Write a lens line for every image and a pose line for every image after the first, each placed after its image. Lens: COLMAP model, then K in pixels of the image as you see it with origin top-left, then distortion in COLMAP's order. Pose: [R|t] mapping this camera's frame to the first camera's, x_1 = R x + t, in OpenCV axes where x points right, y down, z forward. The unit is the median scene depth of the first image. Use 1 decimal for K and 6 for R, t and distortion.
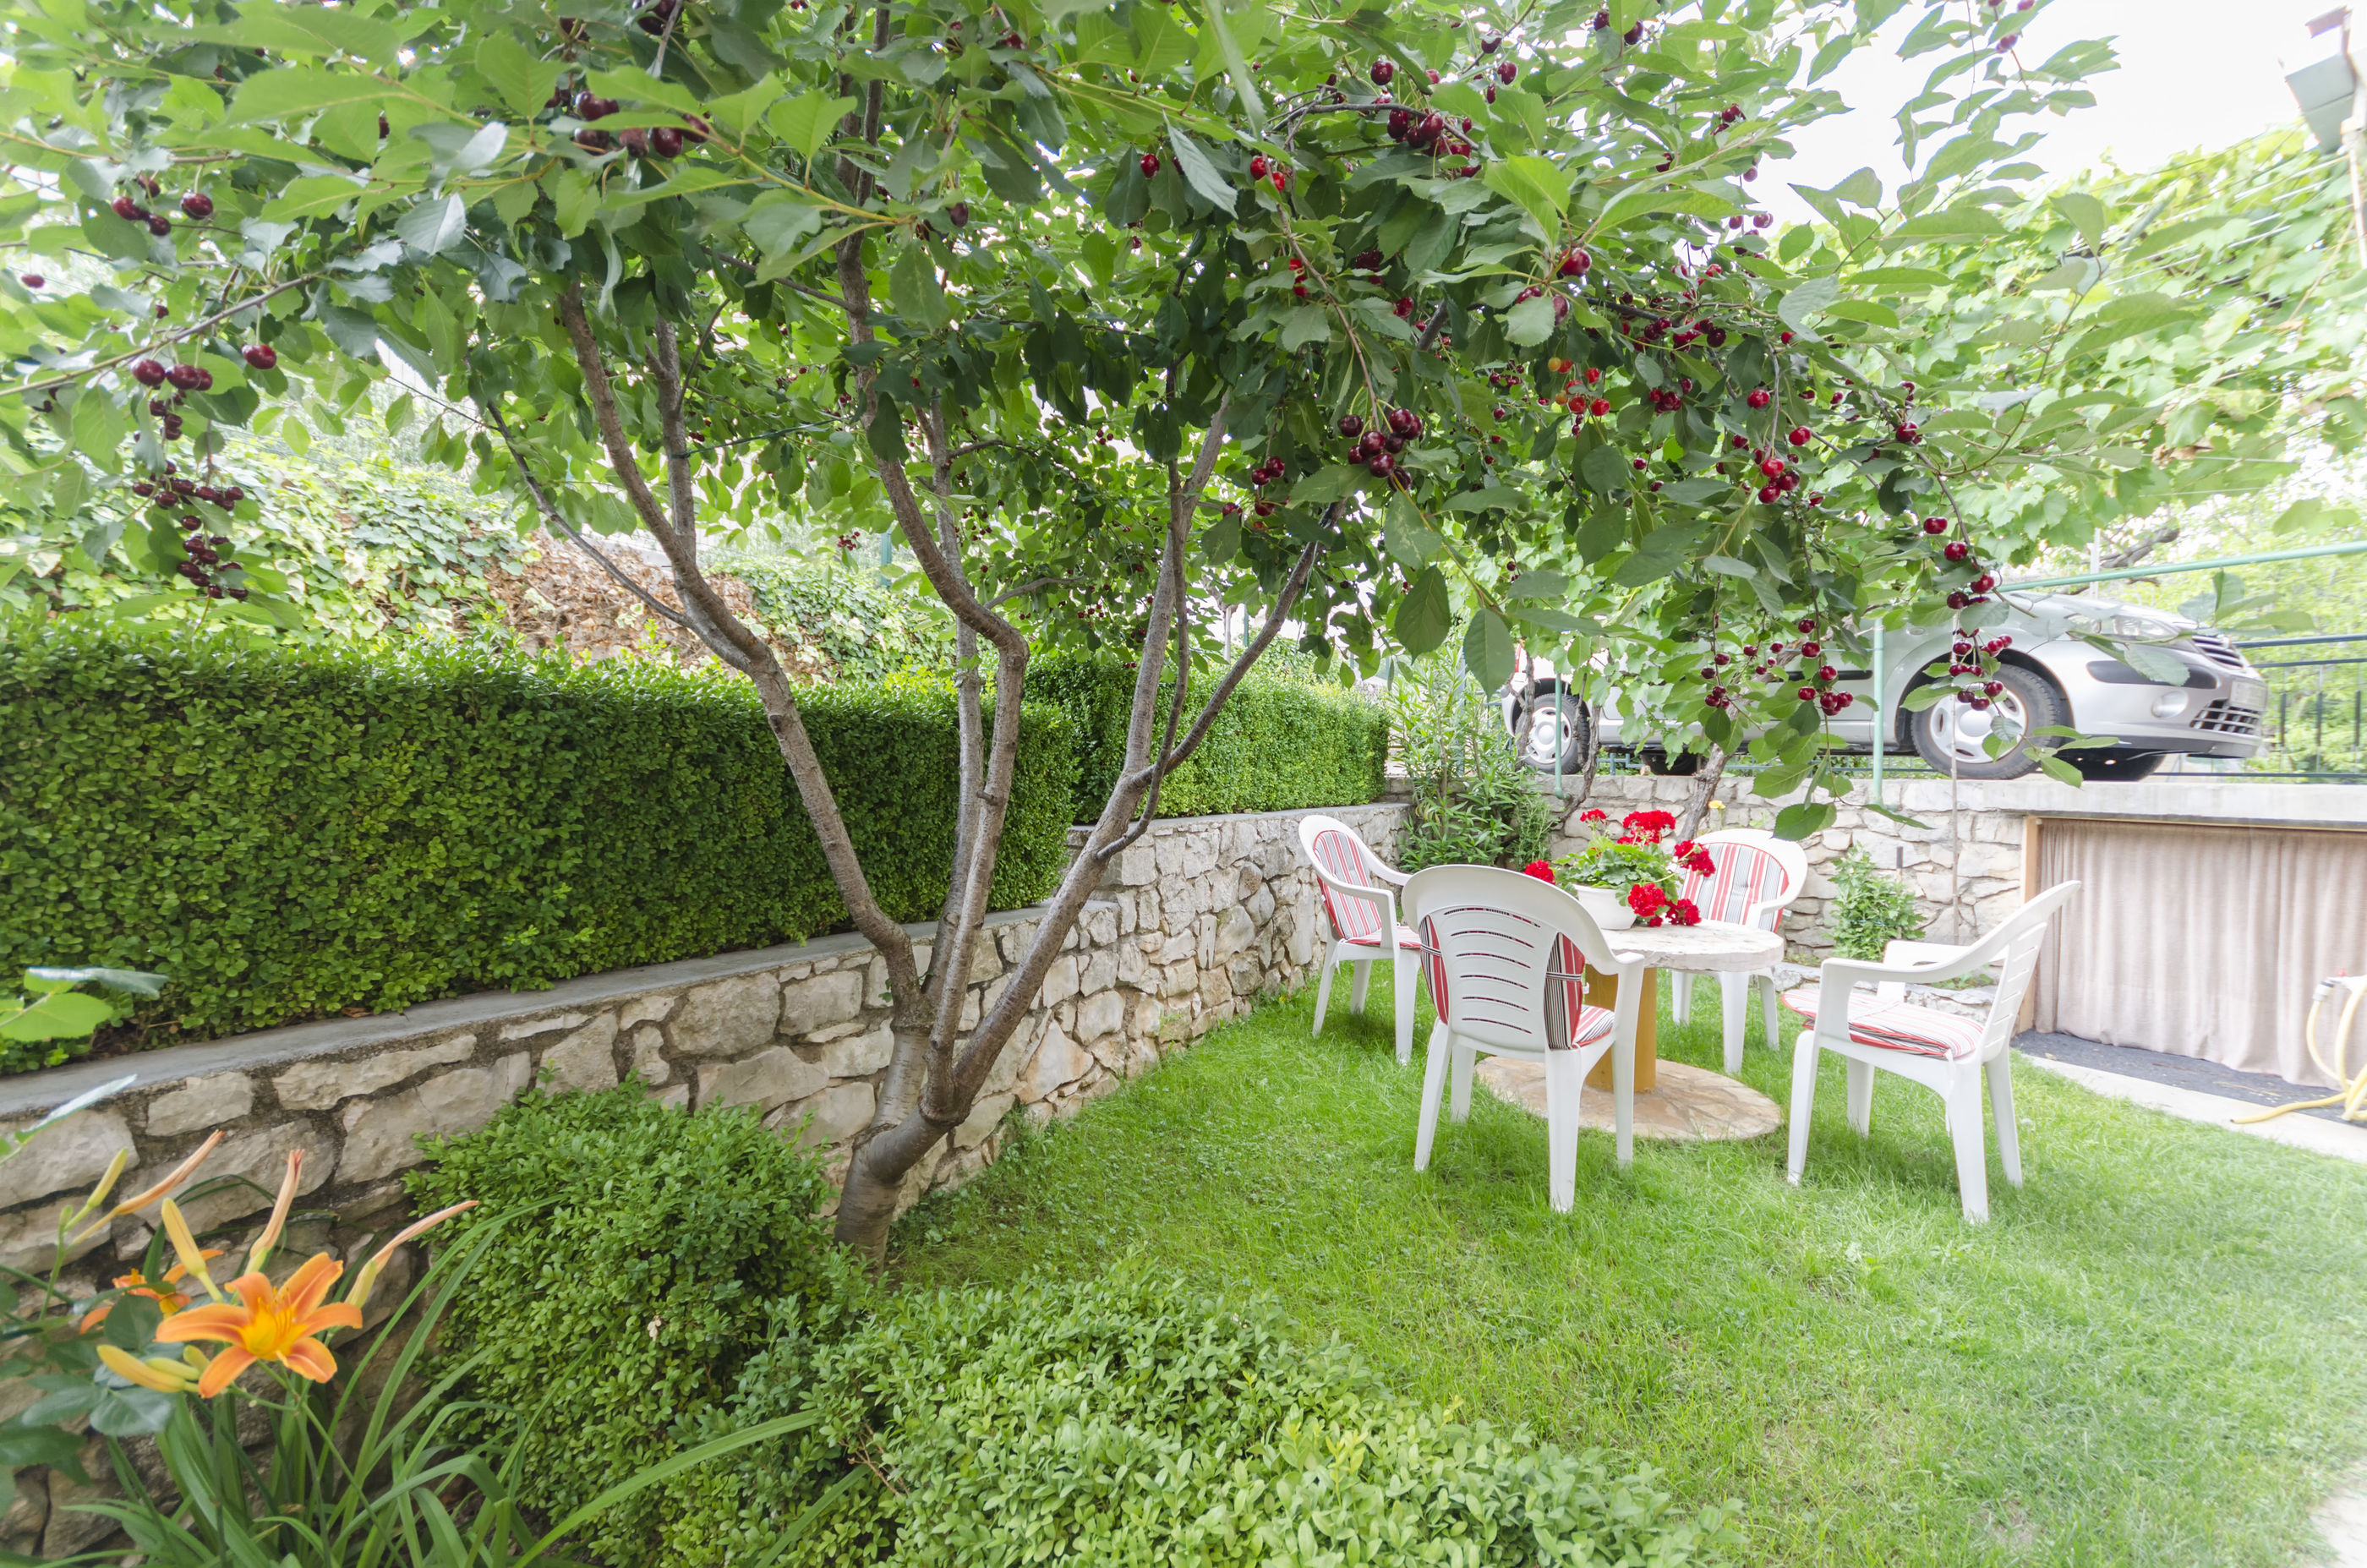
lens RADIAL K [[1044.4, 0, 1183.5], [0, 1044.4, 784.0], [0, 0, 1]] dist [0.004542, 0.000556]
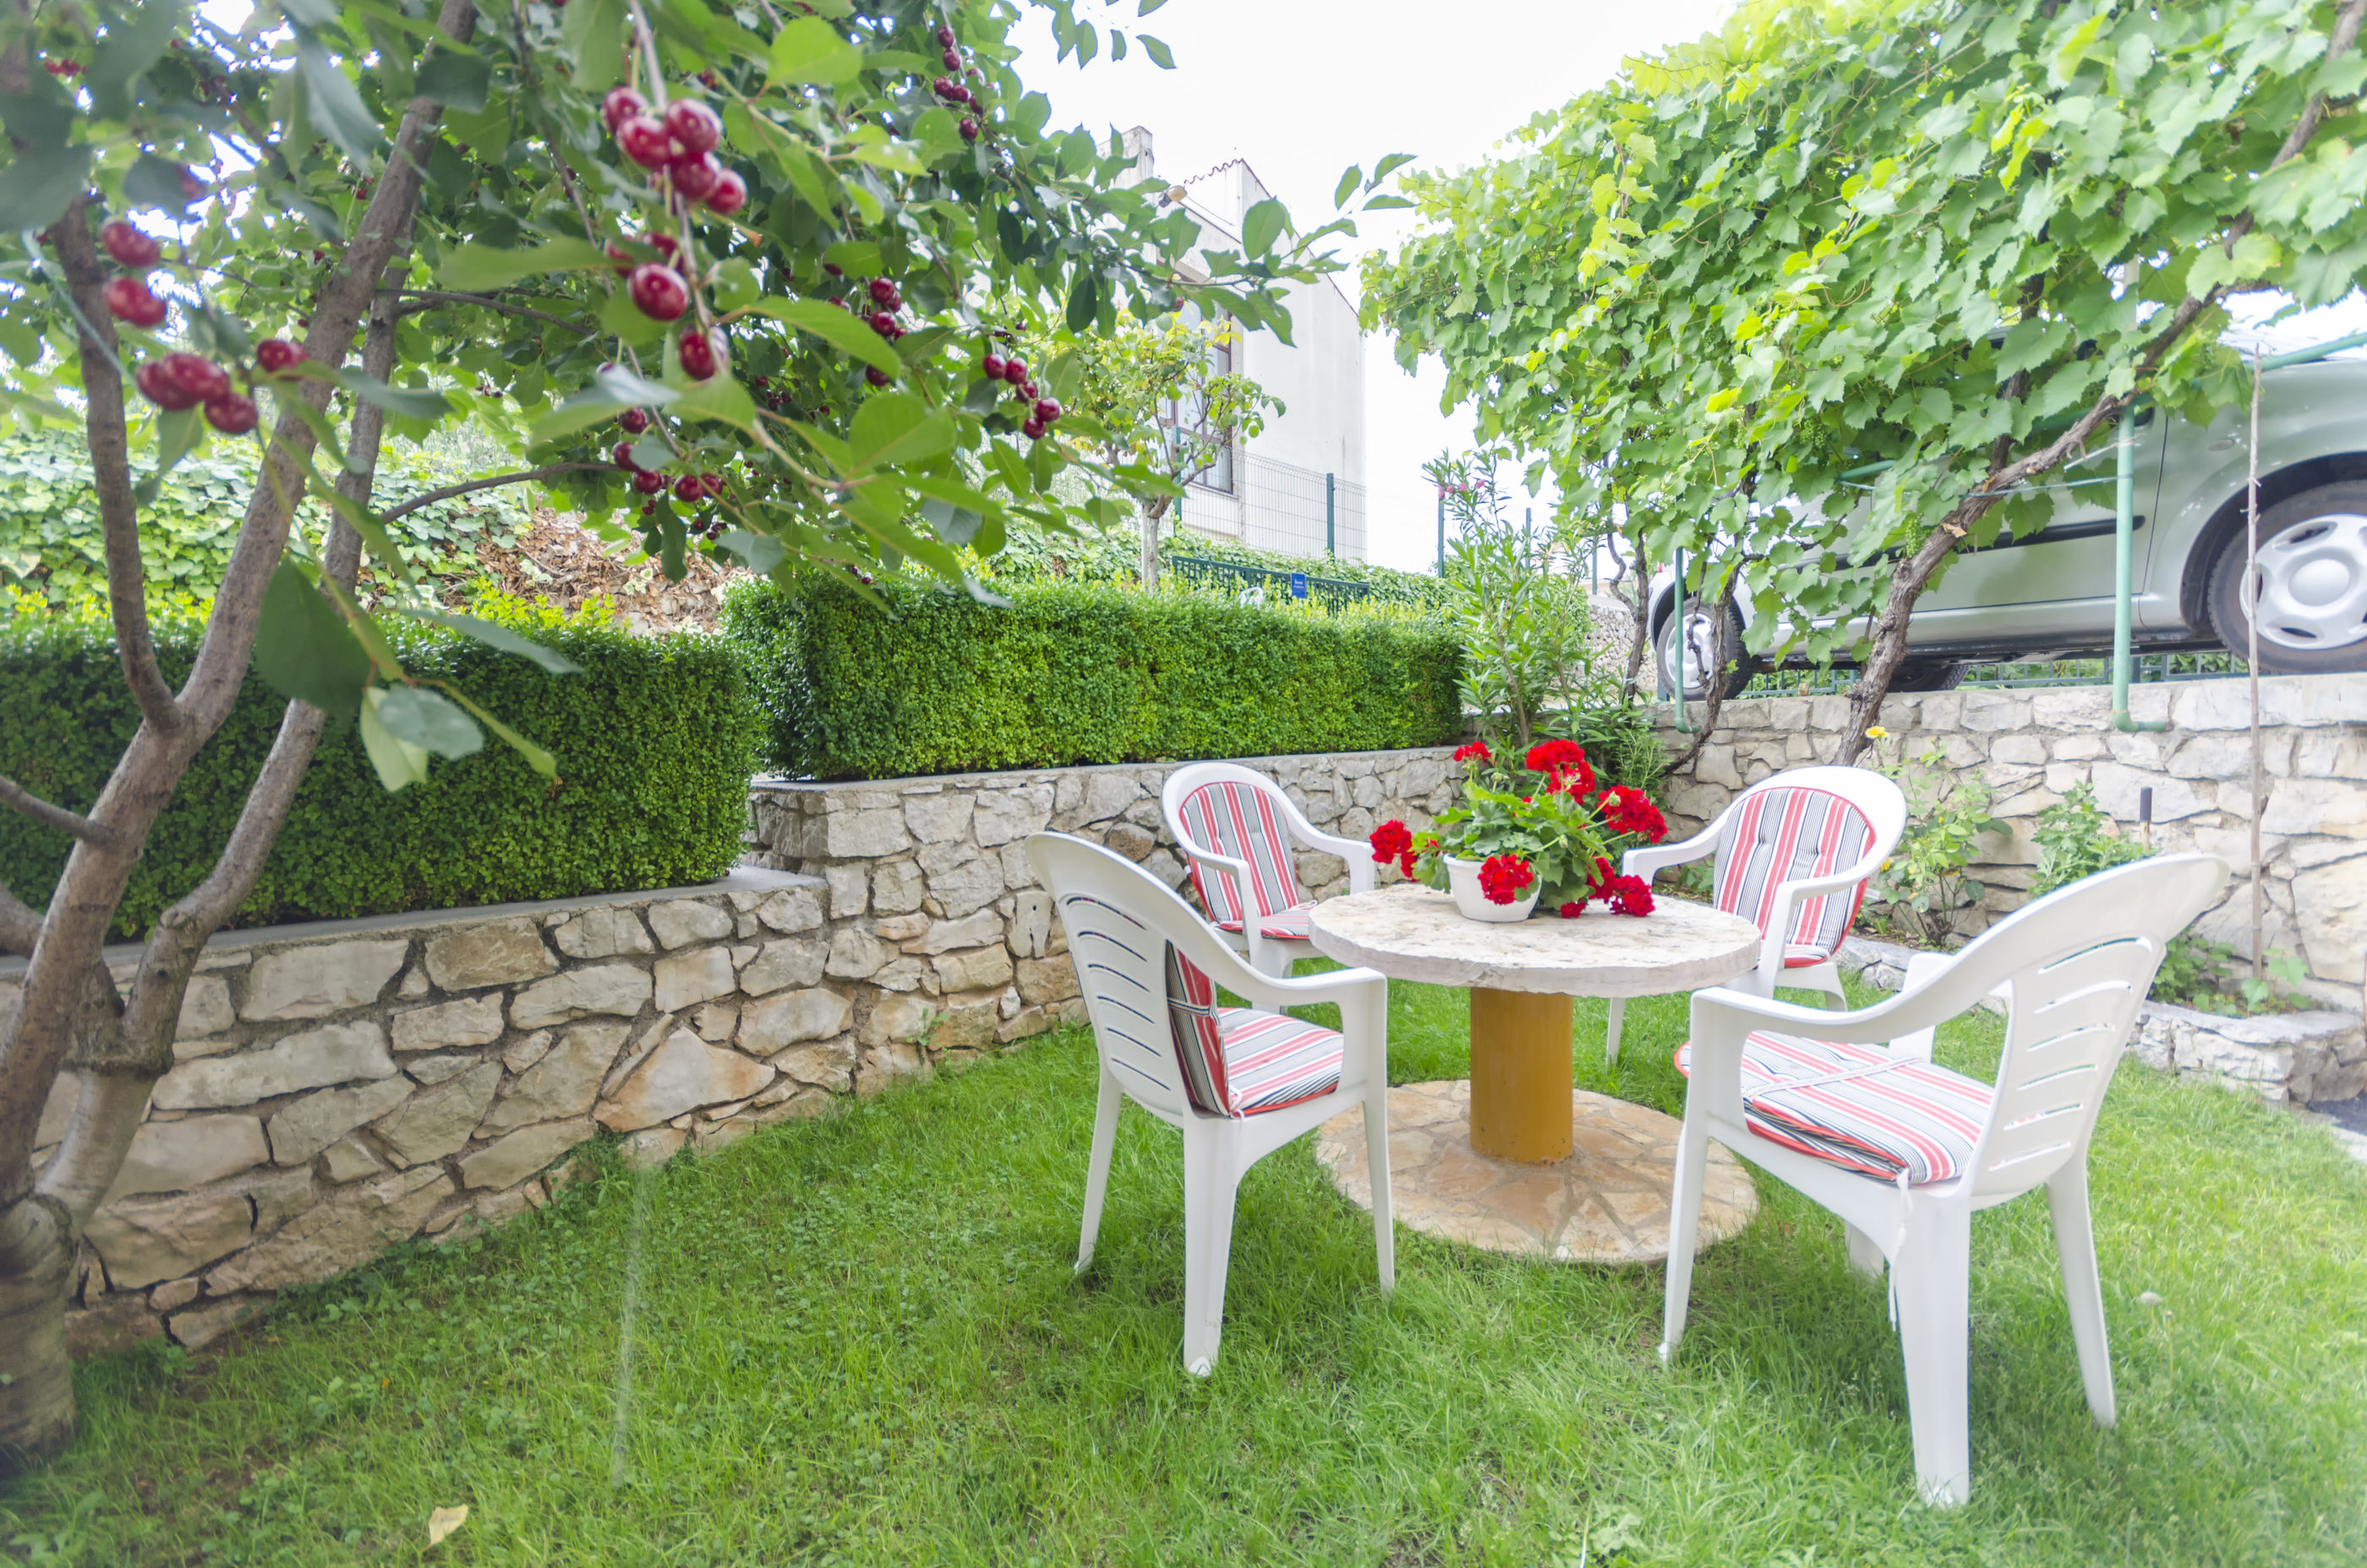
lens RADIAL K [[1044.4, 0, 1183.5], [0, 1044.4, 784.0], [0, 0, 1]] dist [0.004542, 0.000556]
pose [[0.957750, -0.020815, -0.286847, 0.400190], [0.033314, 0.998693, 0.038758, 0.017528], [0.285666, -0.046677, 0.957192, 0.291353]]
